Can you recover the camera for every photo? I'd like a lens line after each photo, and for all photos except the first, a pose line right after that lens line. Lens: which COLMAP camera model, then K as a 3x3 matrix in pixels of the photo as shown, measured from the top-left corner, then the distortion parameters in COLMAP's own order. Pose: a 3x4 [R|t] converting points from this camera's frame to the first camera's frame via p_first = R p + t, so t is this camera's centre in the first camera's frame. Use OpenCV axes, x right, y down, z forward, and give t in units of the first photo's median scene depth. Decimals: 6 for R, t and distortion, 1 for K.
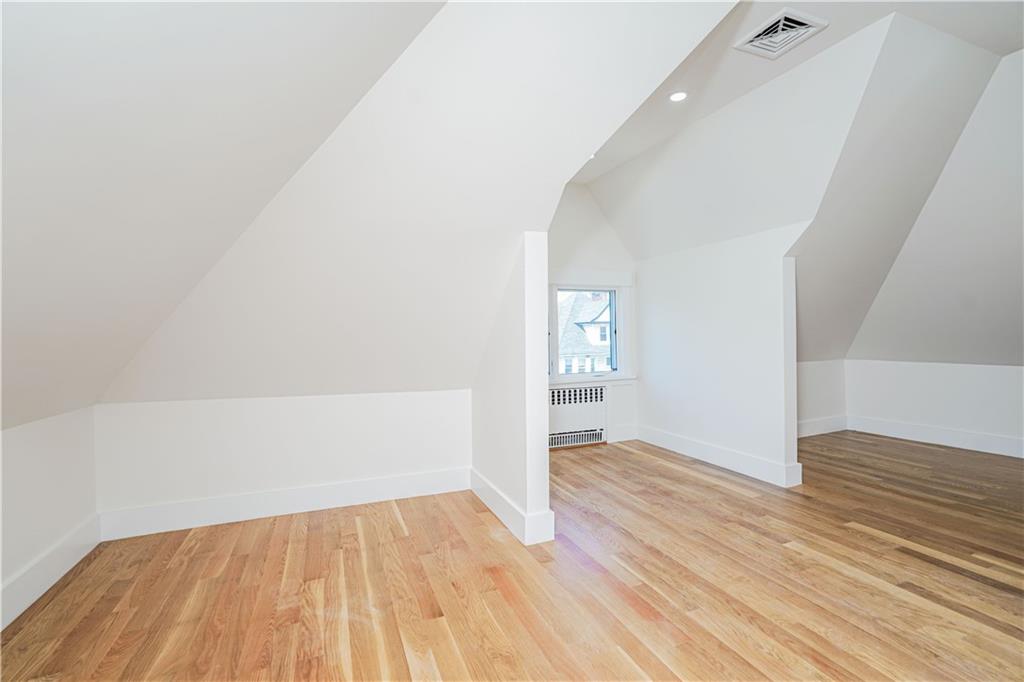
lens RADIAL K [[447.9, 0, 515.3], [0, 447.9, 337.0], [0, 0, 1]] dist [-0.010163, 0.005305]
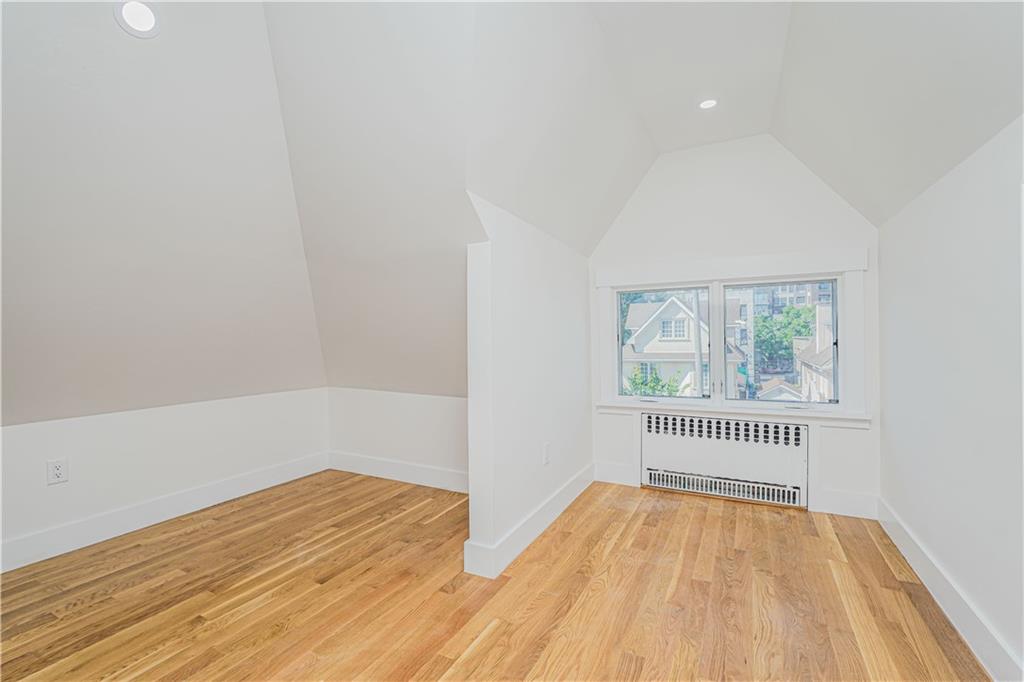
lens RADIAL K [[447.9, 0, 513.7], [0, 447.9, 343.3], [0, 0, 1]] dist [-0.010163, 0.005305]
pose [[0.644818, 0.013081, -0.764225, 0.794290], [-0.001470, 0.999873, 0.015875, -0.039299], [0.764335, -0.009113, 0.644755, 0.447979]]
